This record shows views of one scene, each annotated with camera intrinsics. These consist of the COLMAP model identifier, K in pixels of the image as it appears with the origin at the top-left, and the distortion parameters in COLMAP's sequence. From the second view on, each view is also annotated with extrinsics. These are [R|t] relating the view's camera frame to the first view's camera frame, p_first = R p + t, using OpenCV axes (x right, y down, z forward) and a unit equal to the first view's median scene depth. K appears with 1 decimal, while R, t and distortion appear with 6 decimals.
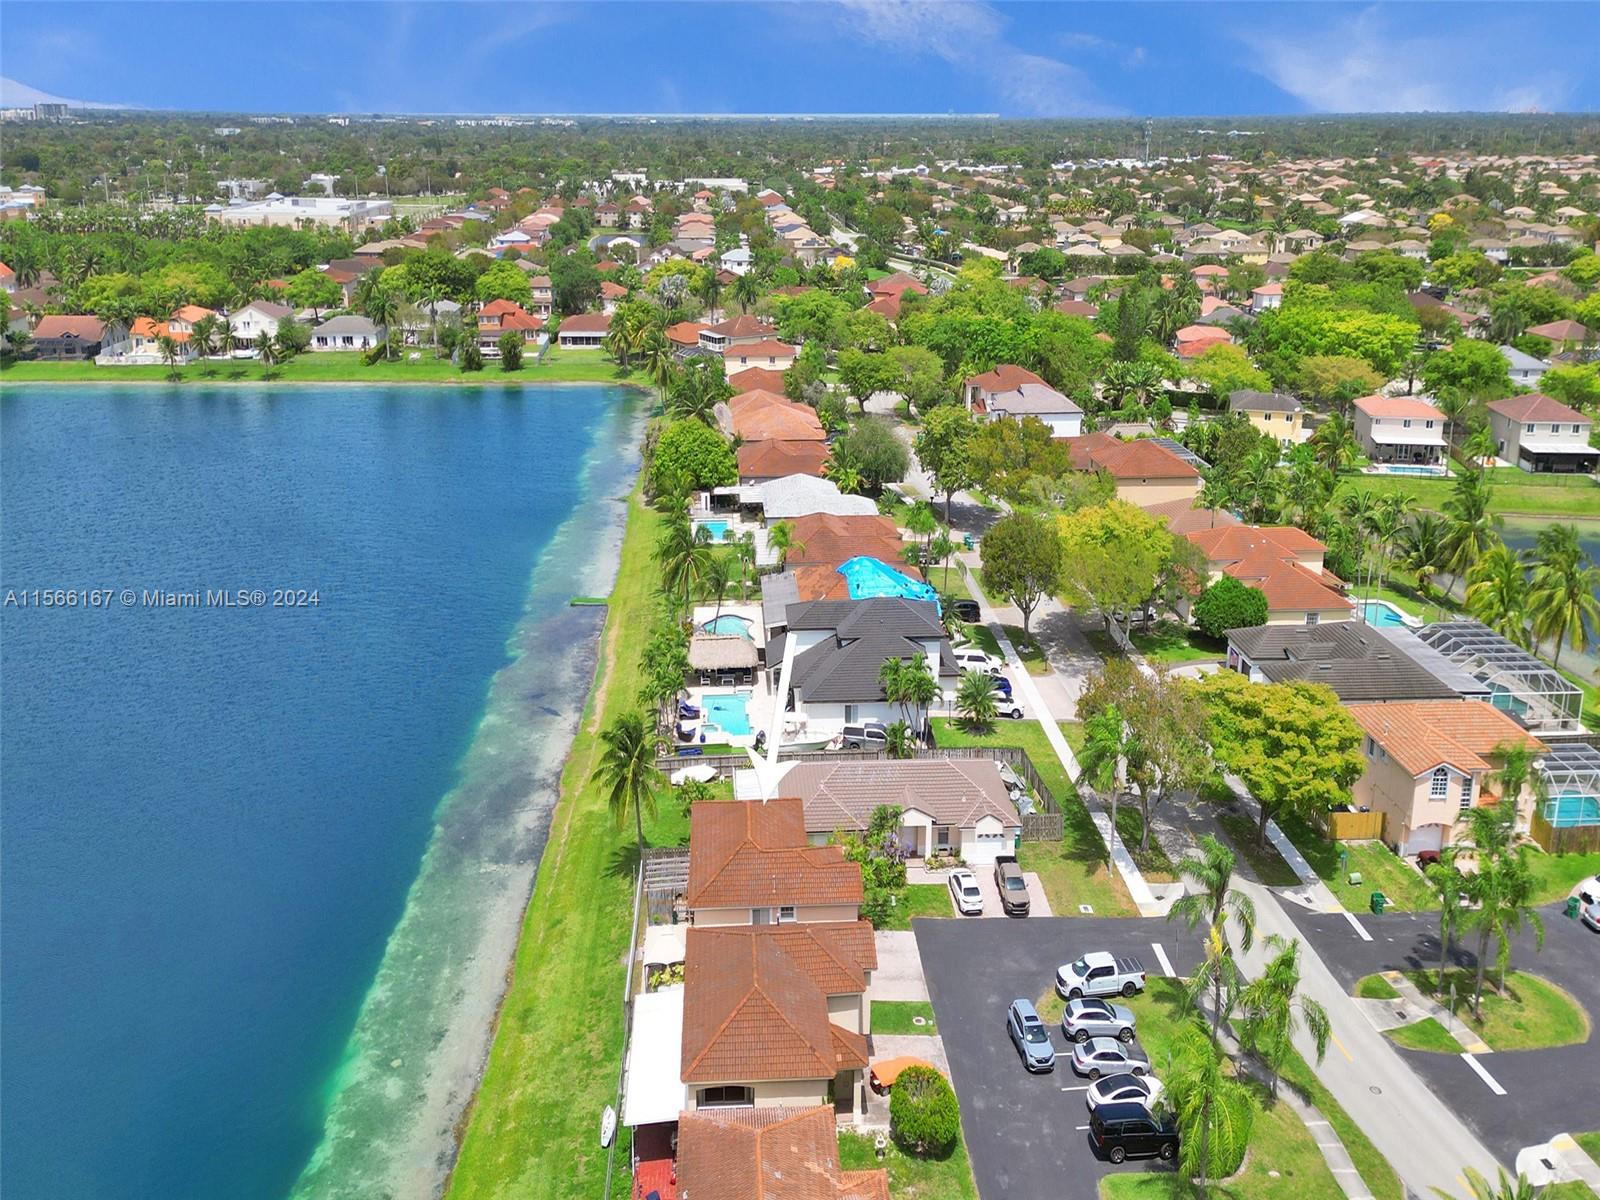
lens RADIAL K [[1471.2, 0, 807.9], [0, 1471.2, 578.3], [0, 0, 1]] dist [0.168530, -0.225119]
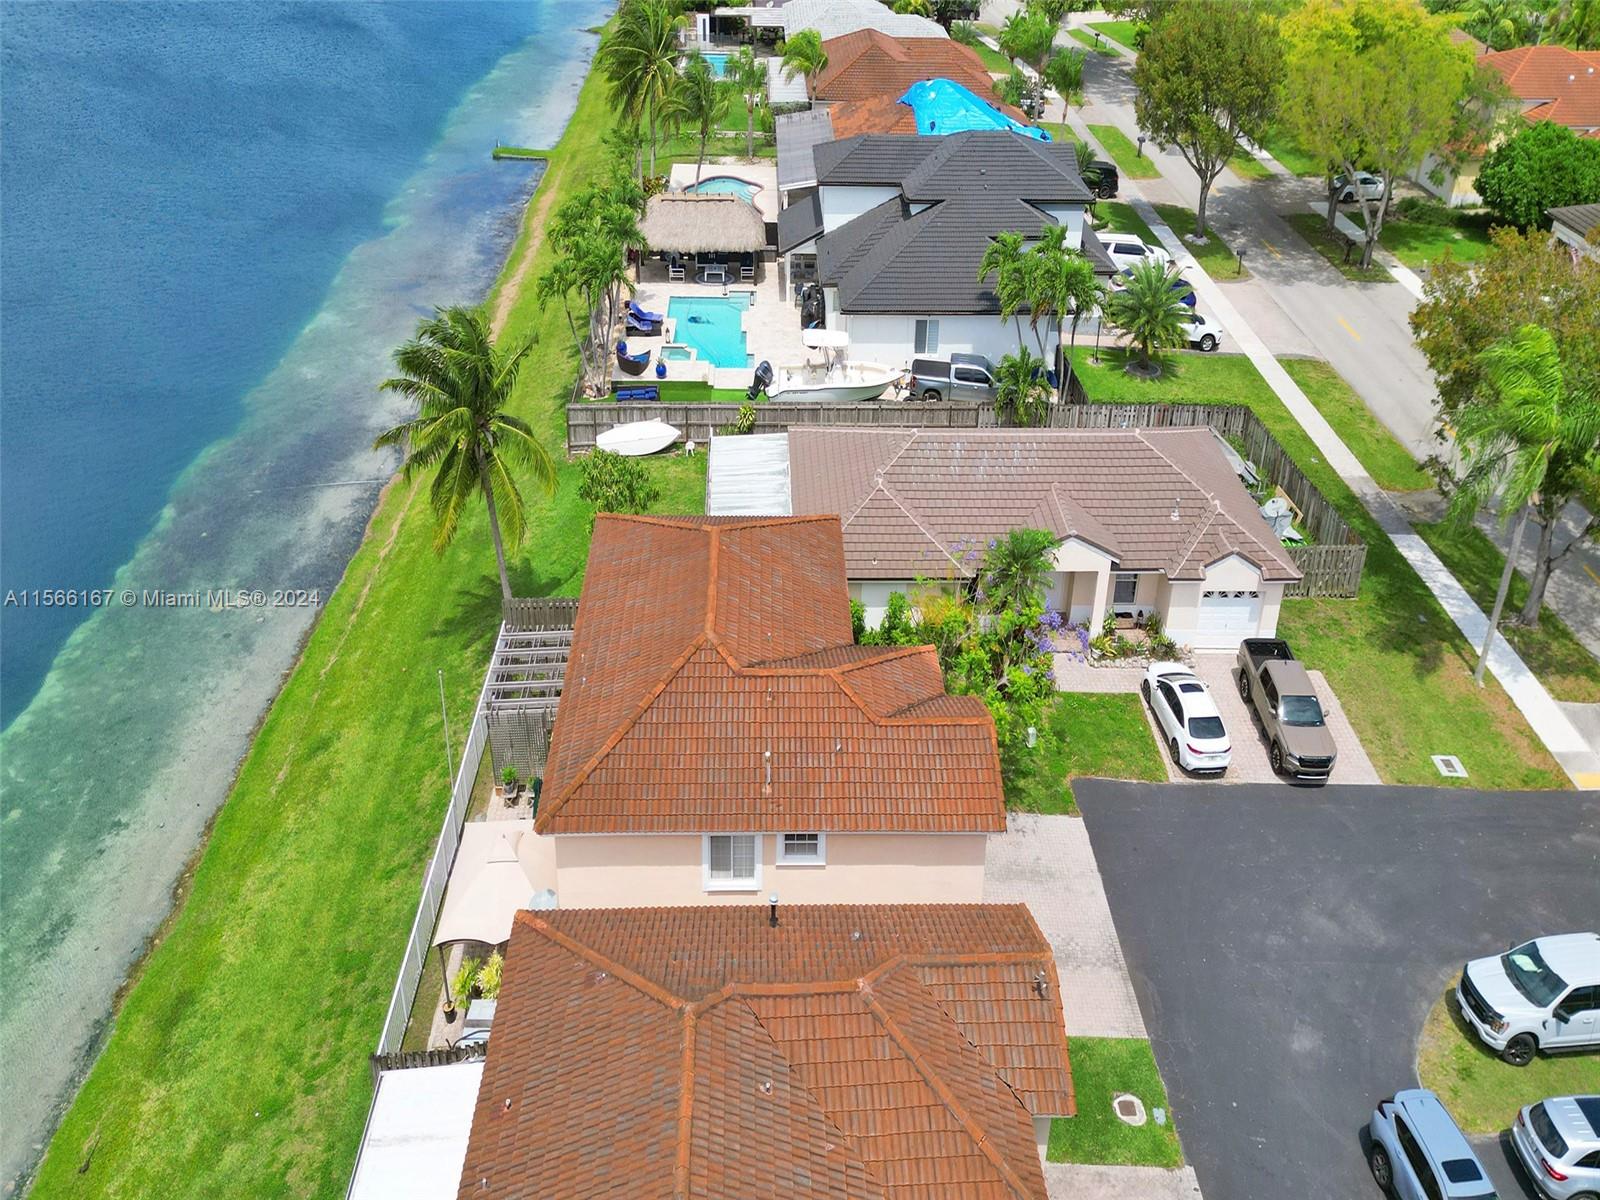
lens RADIAL K [[1471.2, 0, 807.9], [0, 1471.2, 578.3], [0, 0, 1]] dist [0.168530, -0.225119]
pose [[0.999343, 0.035597, -0.006763, -0.009155], [-0.032802, 0.968089, 0.248451, 0.045475], [0.015391, -0.248066, 0.968621, 0.455688]]
